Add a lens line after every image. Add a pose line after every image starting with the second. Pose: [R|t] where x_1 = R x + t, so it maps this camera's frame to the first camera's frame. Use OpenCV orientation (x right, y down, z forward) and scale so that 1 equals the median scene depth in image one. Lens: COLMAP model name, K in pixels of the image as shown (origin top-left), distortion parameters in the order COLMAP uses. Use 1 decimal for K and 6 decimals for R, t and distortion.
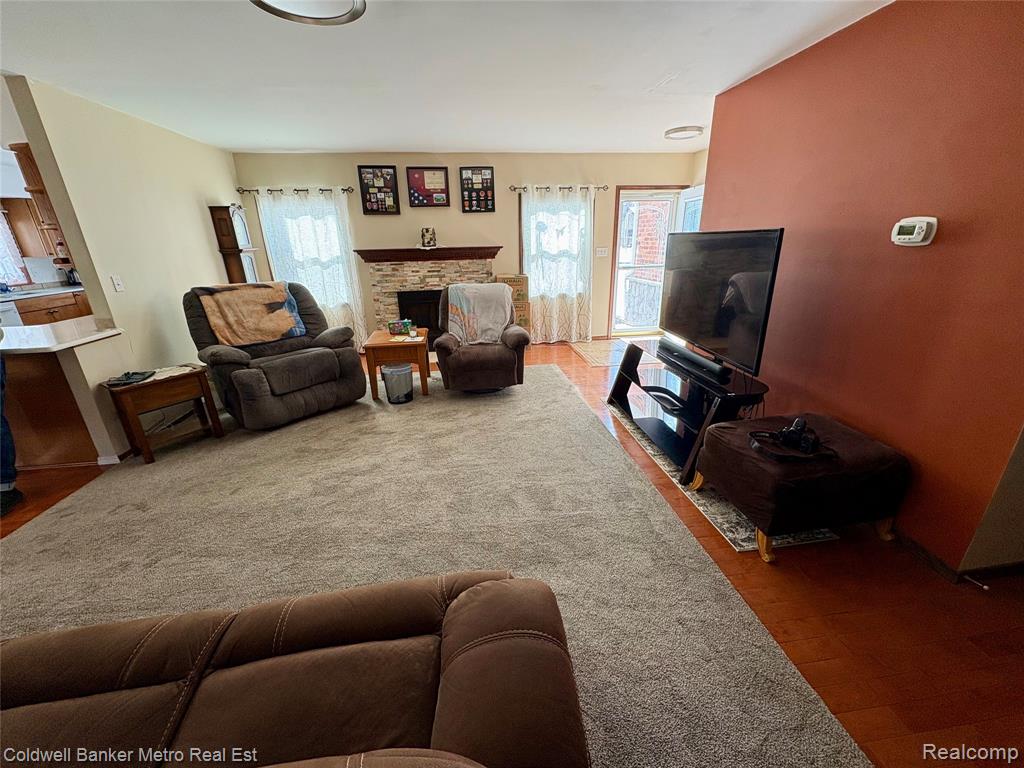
lens RADIAL K [[407.2, 0, 514.4], [0, 407.2, 385.8], [0, 0, 1]] dist [0.001022, -0.000151]
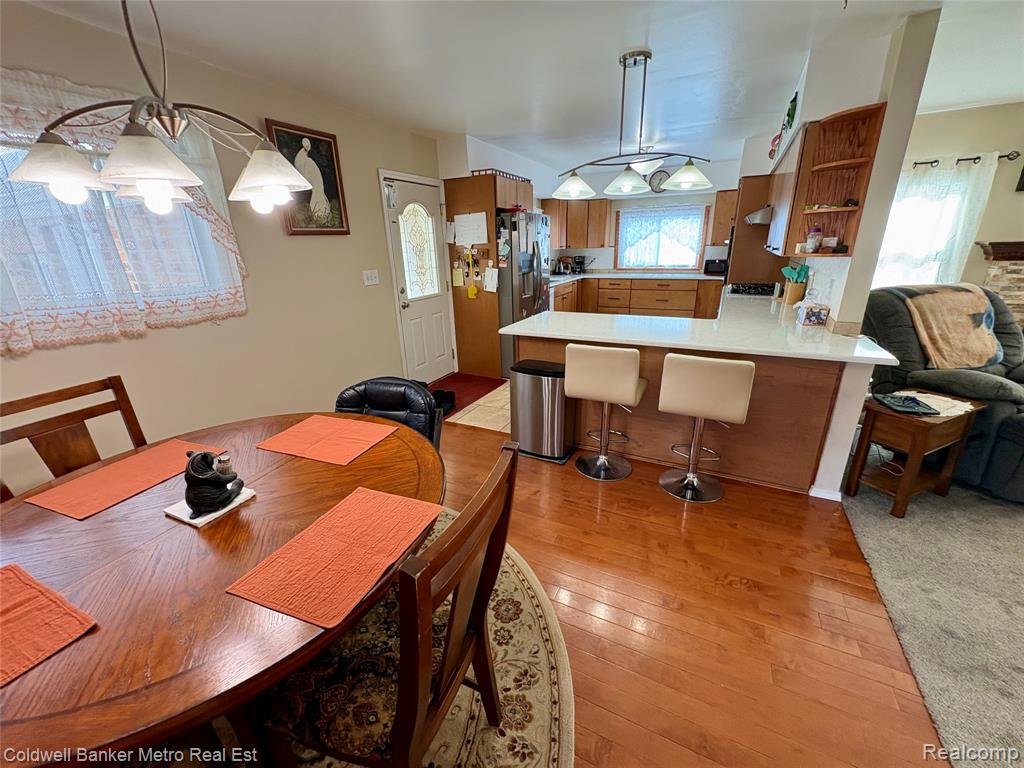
lens RADIAL K [[407.2, 0, 512.1], [0, 407.2, 385.8], [0, 0, 1]] dist [0.001022, -0.000151]
pose [[0.827565, 0.185543, -0.529820, -0.649110], [-0.184062, 0.981309, 0.056154, 0.022614], [0.530337, 0.051049, 0.846249, -0.021840]]
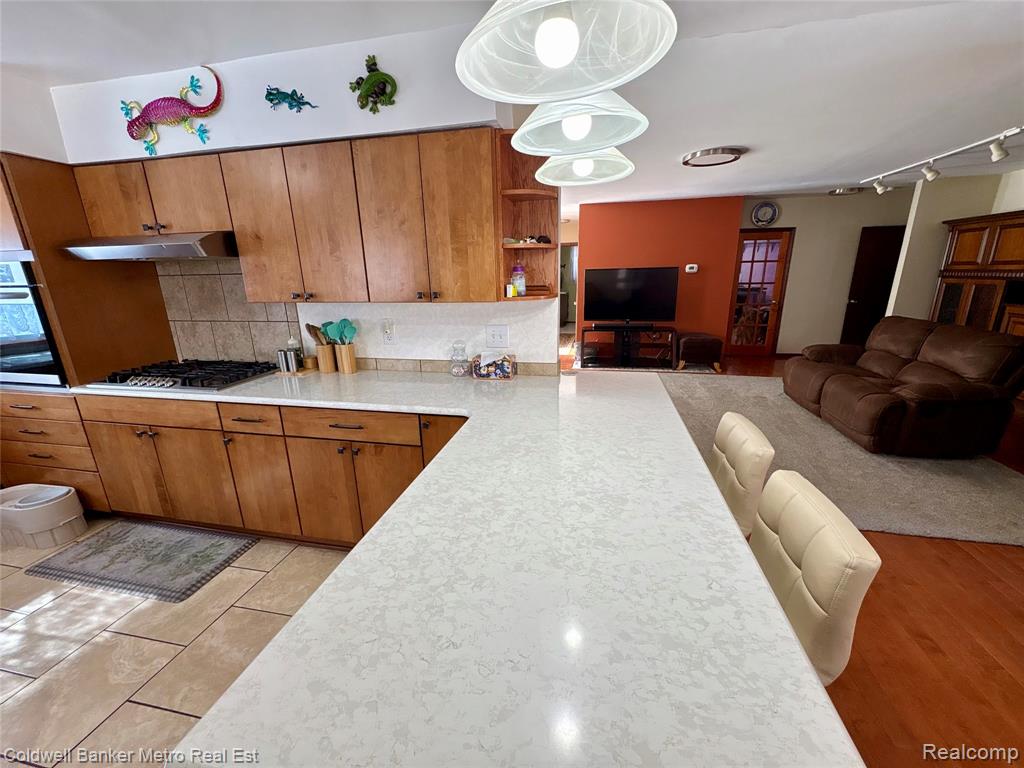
lens RADIAL K [[407.2, 0, 512.8], [0, 407.2, 384.8], [0, 0, 1]] dist [0.001022, -0.000151]
pose [[0.334794, -0.241257, 0.910883, -1.038712], [0.336351, 0.933585, 0.123645, -0.145578], [-0.880217, 0.264981, 0.393705, 0.455359]]
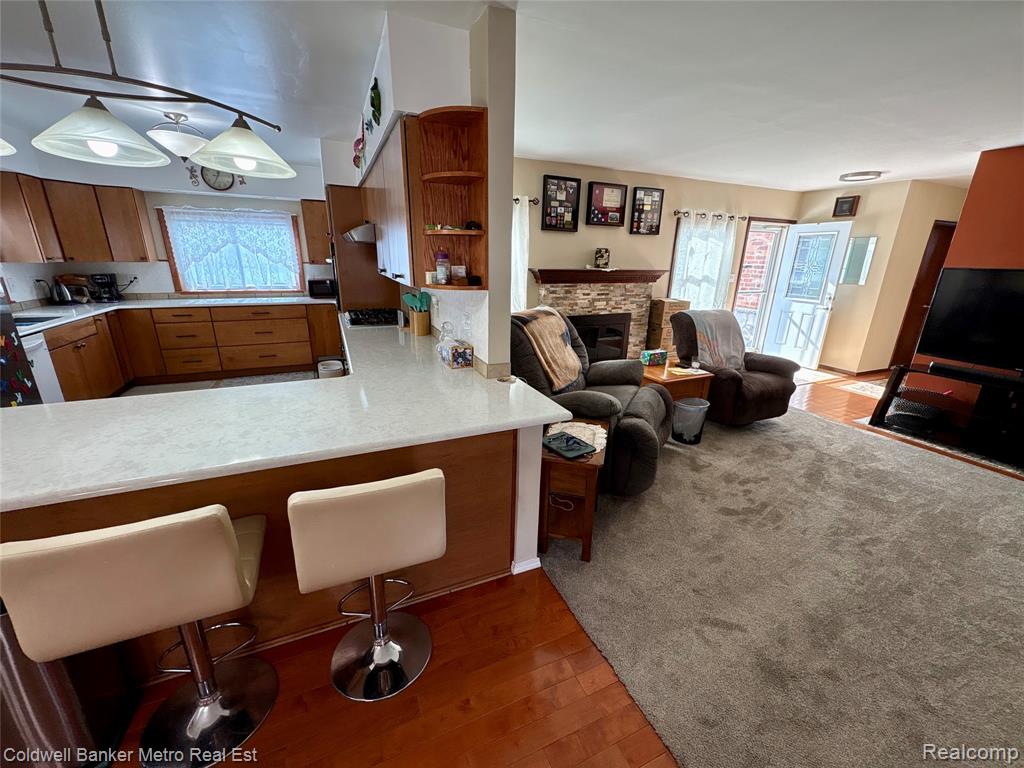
lens RADIAL K [[407.2, 0, 513.0], [0, 407.2, 385.4], [0, 0, 1]] dist [0.001022, -0.000151]
pose [[0.958373, -0.047533, 0.281534, -0.693013], [0.058796, 0.997767, -0.031692, -0.059988], [-0.279398, 0.046925, 0.959028, 0.187652]]
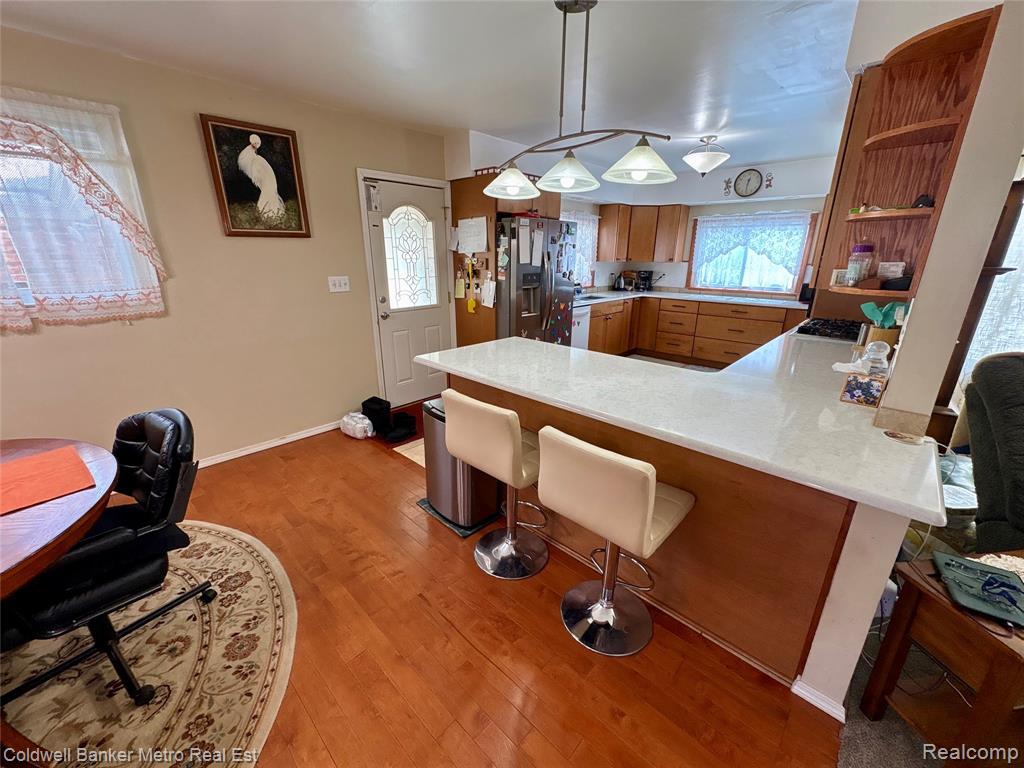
lens RADIAL K [[407.2, 0, 512.8], [0, 407.2, 386.1], [0, 0, 1]] dist [0.001022, -0.000151]
pose [[0.632944, 0.266114, -0.727025, -0.562029], [-0.283767, 0.953458, 0.101949, -0.065657], [0.720318, 0.141778, 0.679000, 0.212663]]
